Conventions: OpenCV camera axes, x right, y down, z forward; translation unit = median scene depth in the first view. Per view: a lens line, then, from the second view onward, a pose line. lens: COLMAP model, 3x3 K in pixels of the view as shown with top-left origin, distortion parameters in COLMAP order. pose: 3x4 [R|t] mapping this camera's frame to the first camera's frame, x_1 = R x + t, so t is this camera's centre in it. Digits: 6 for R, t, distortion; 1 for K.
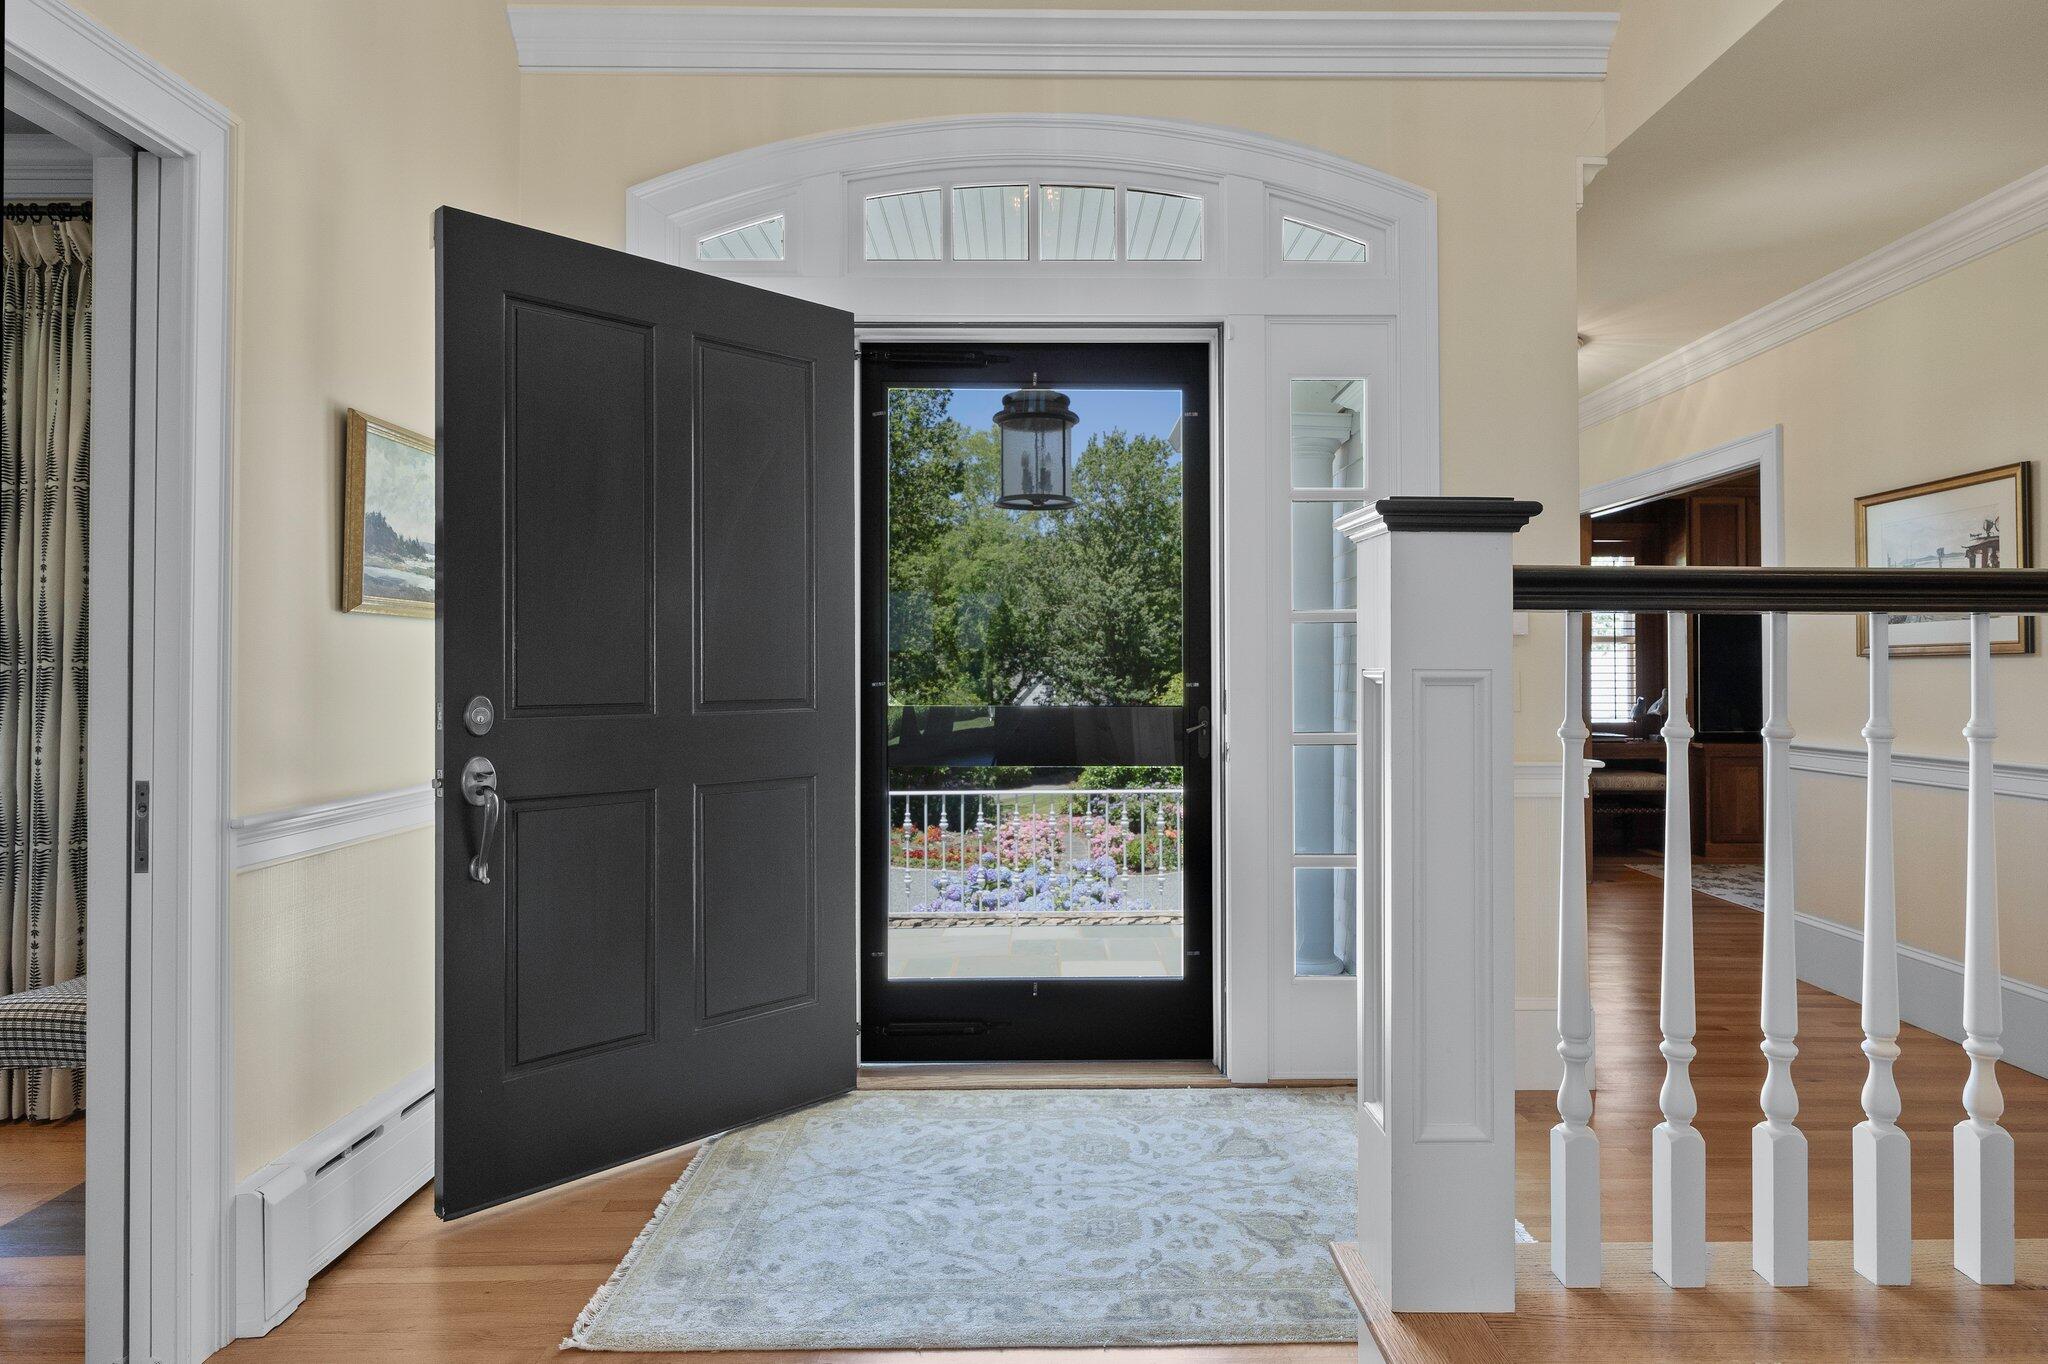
lens RADIAL K [[1157.8, 0, 1024.0], [0, 1157.8, 682.0], [0, 0, 1]] dist [-0.004443, -0.000908]
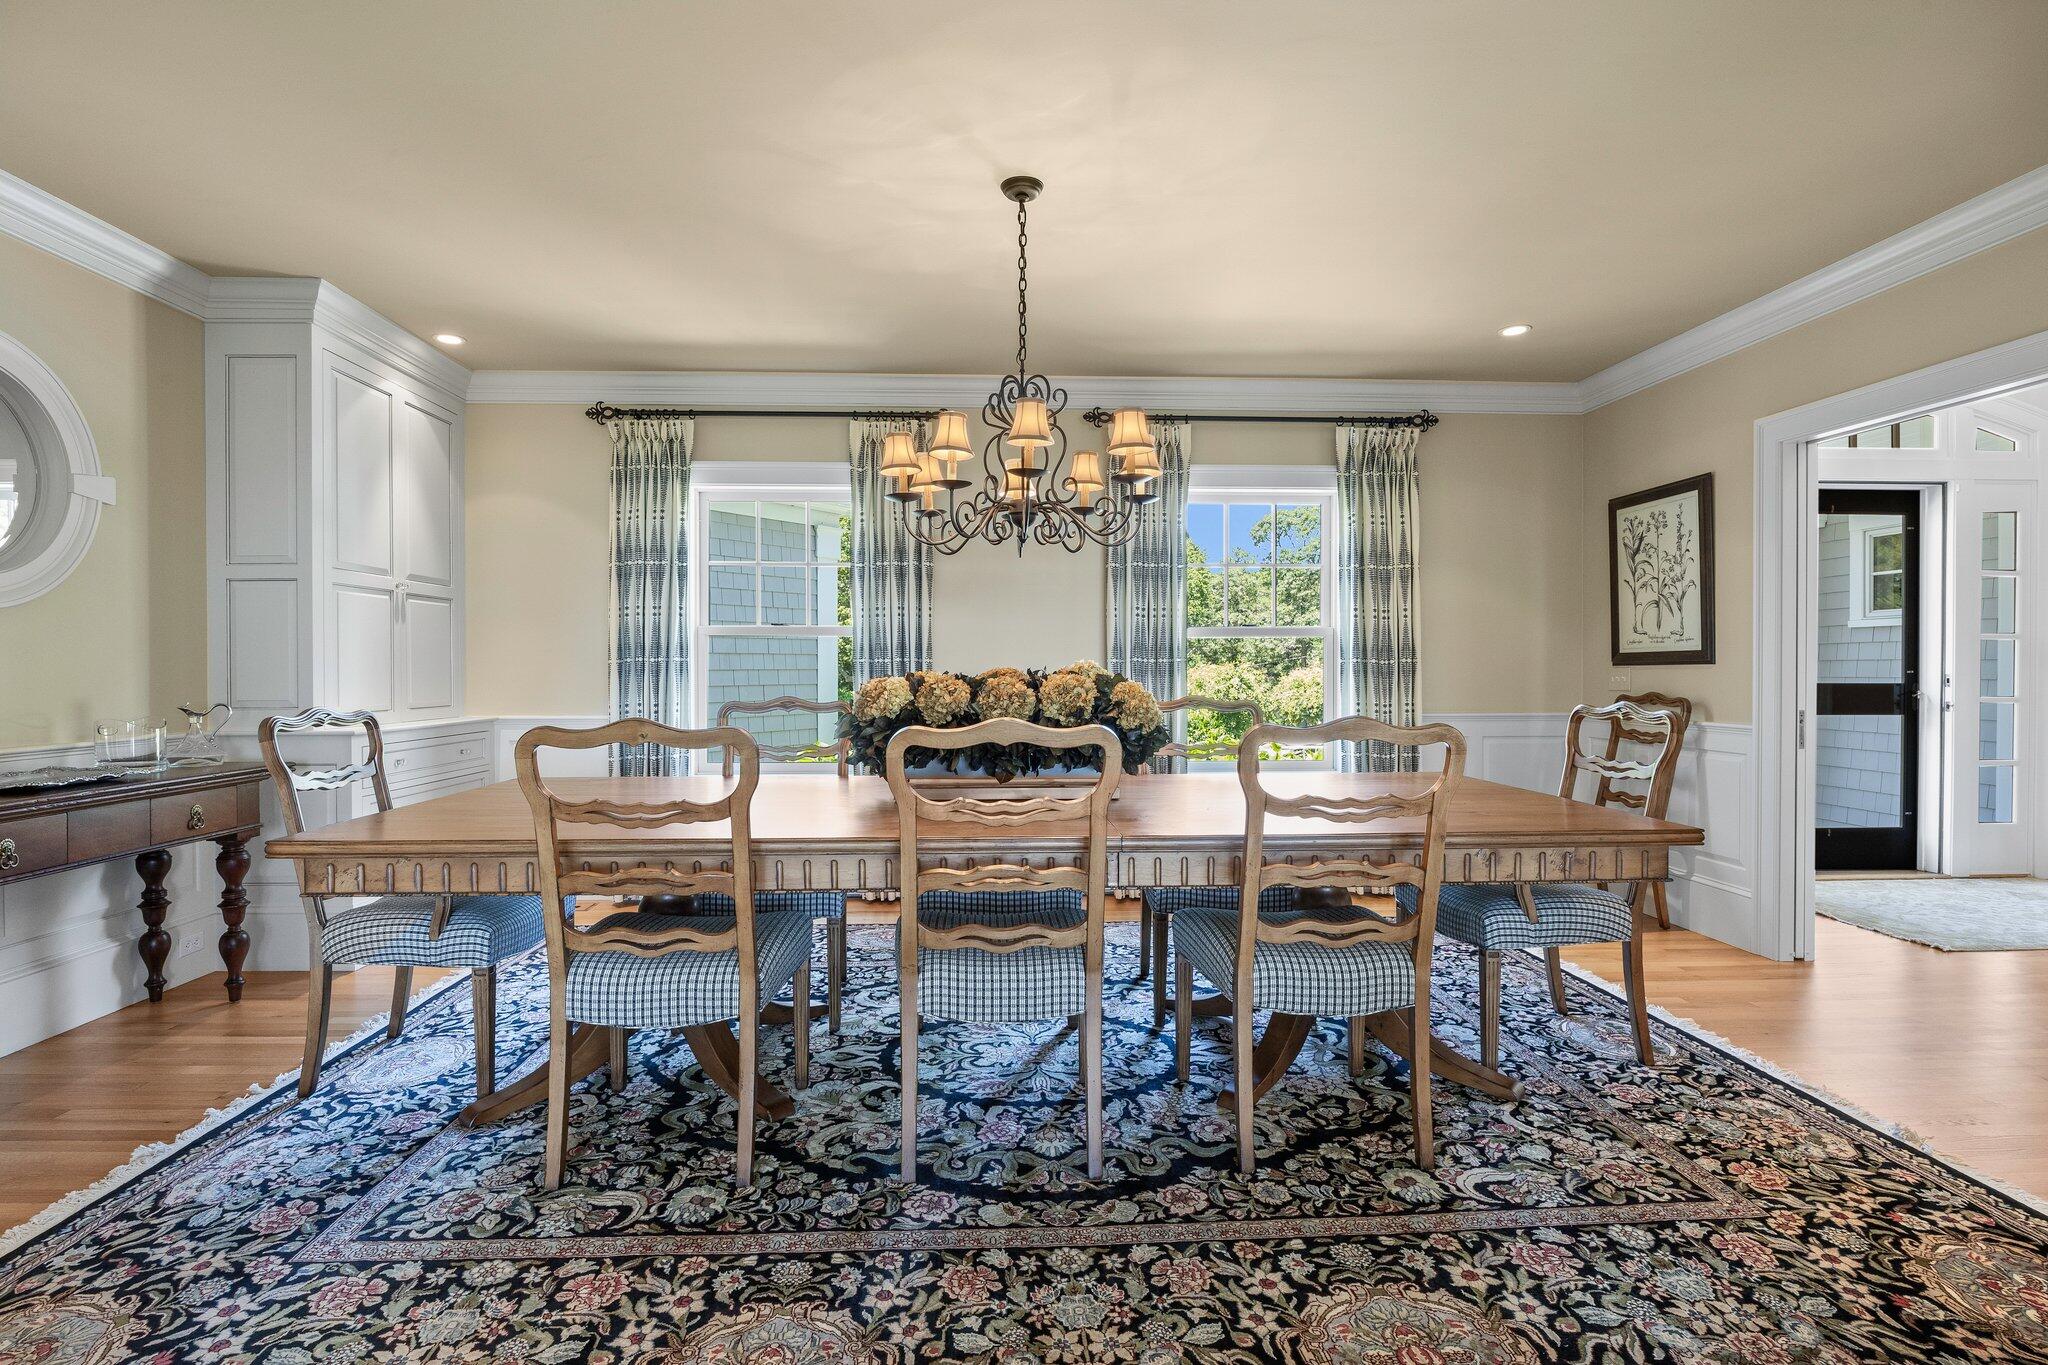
lens RADIAL K [[1011.1, 0, 1024.0], [0, 1011.1, 682.5], [0, 0, 1]] dist [-0.003280, -0.001004]
pose [[0.999321, -0.008907, 0.035760, -1.719787], [0.008775, 0.999954, 0.003855, 0.003251], [-0.035792, -0.003539, 0.999353, -0.751246]]
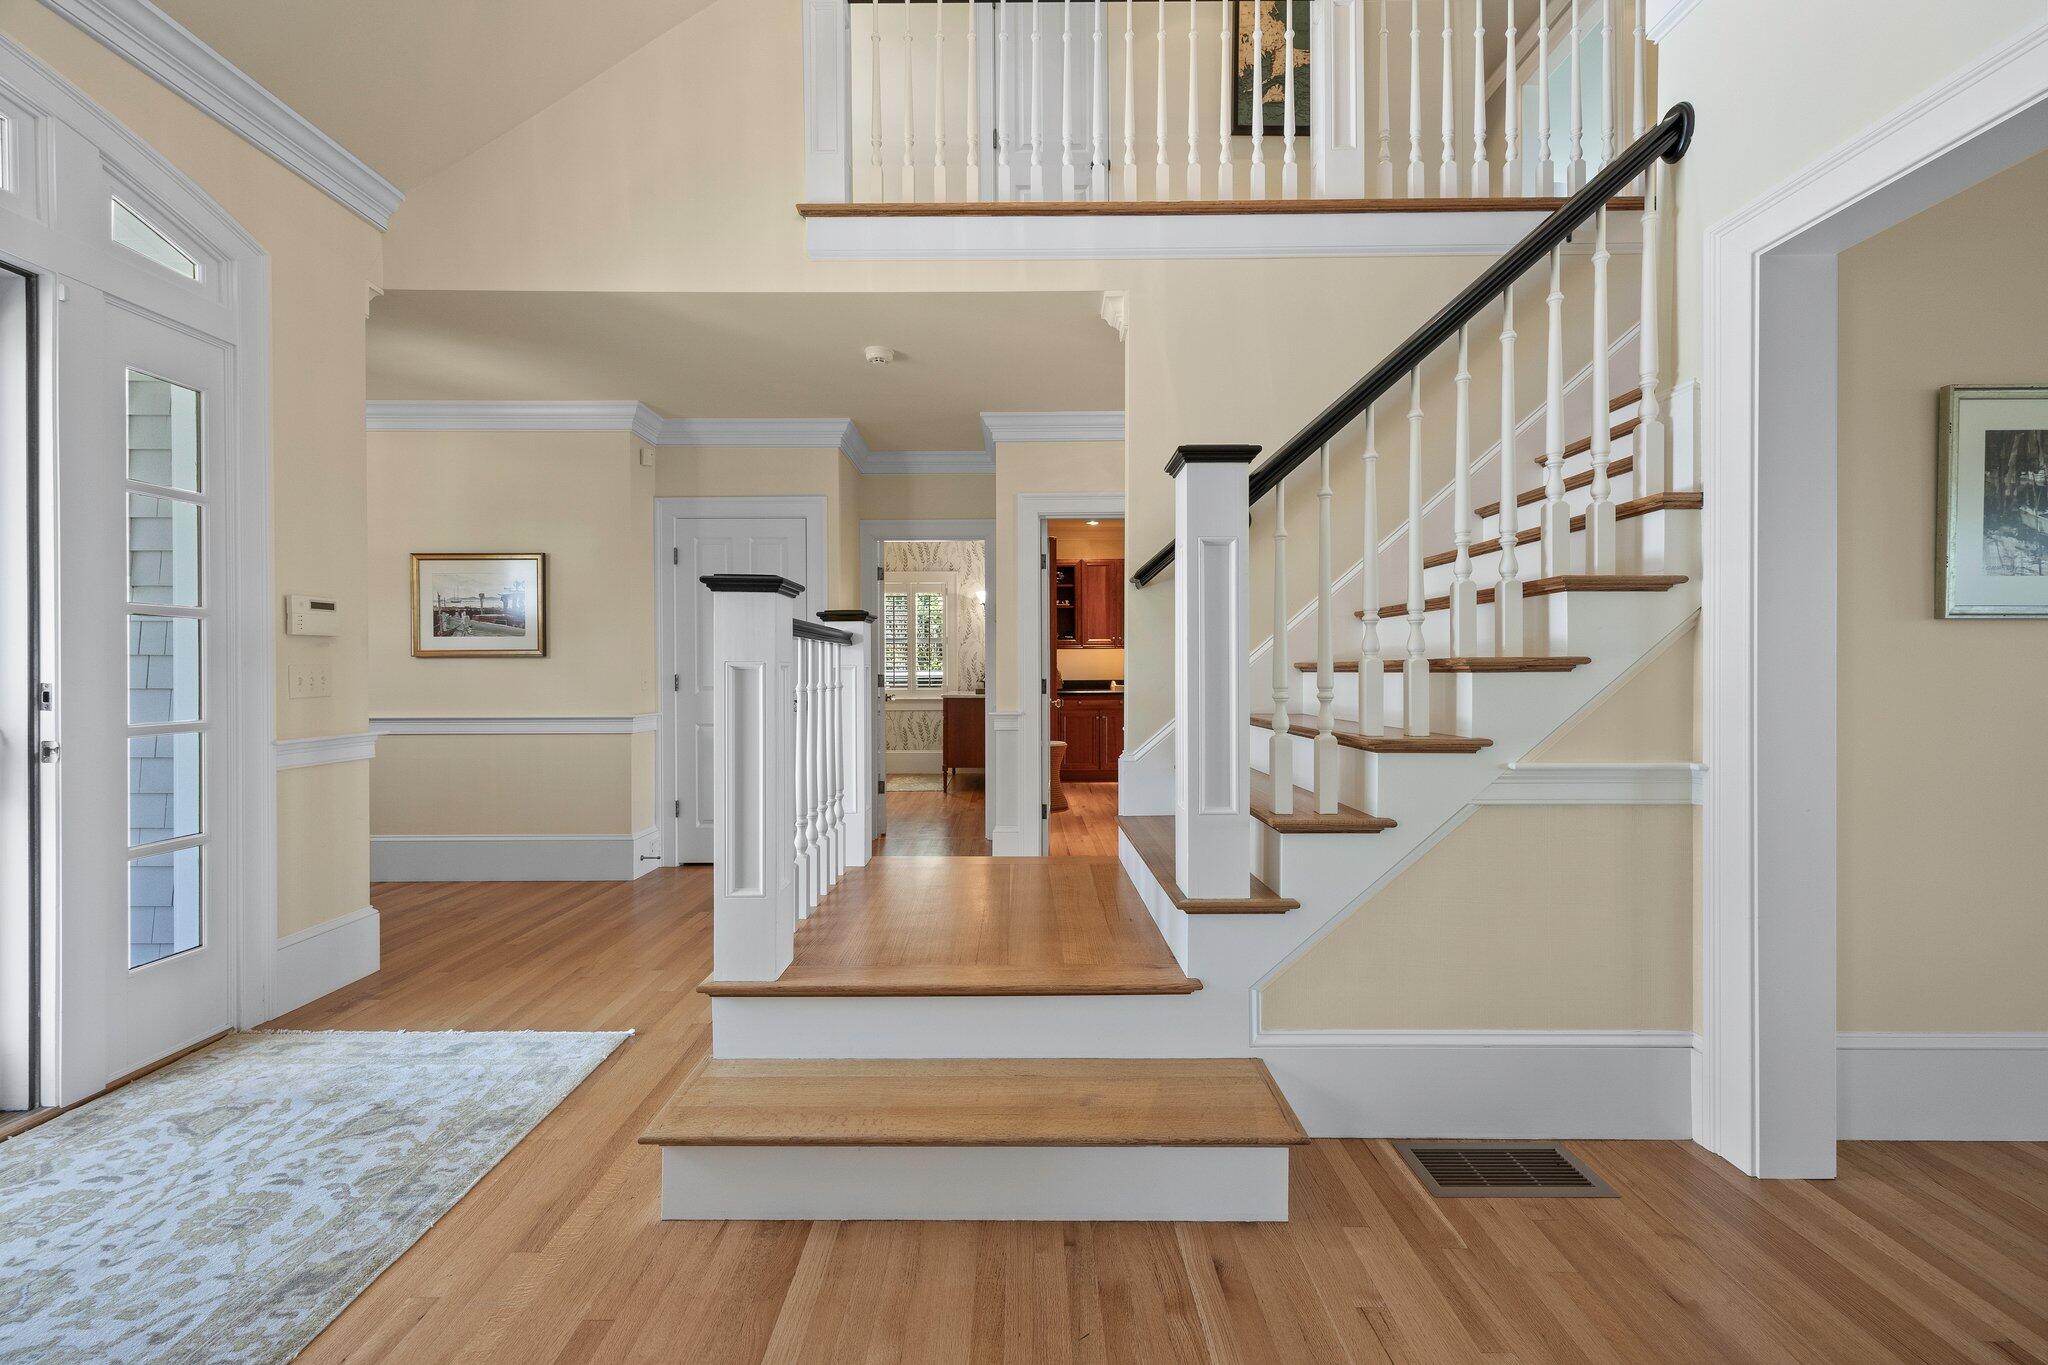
lens RADIAL K [[811.1, 0, 1024.0], [0, 811.1, 682.5], [0, 0, 1]] dist [-0.000776, -0.000202]
pose [[0.007491, -0.012909, 0.999889, -0.547696], [0.005539, 0.999902, 0.012868, 0.005473], [-0.999957, 0.005442, 0.007562, 0.277839]]
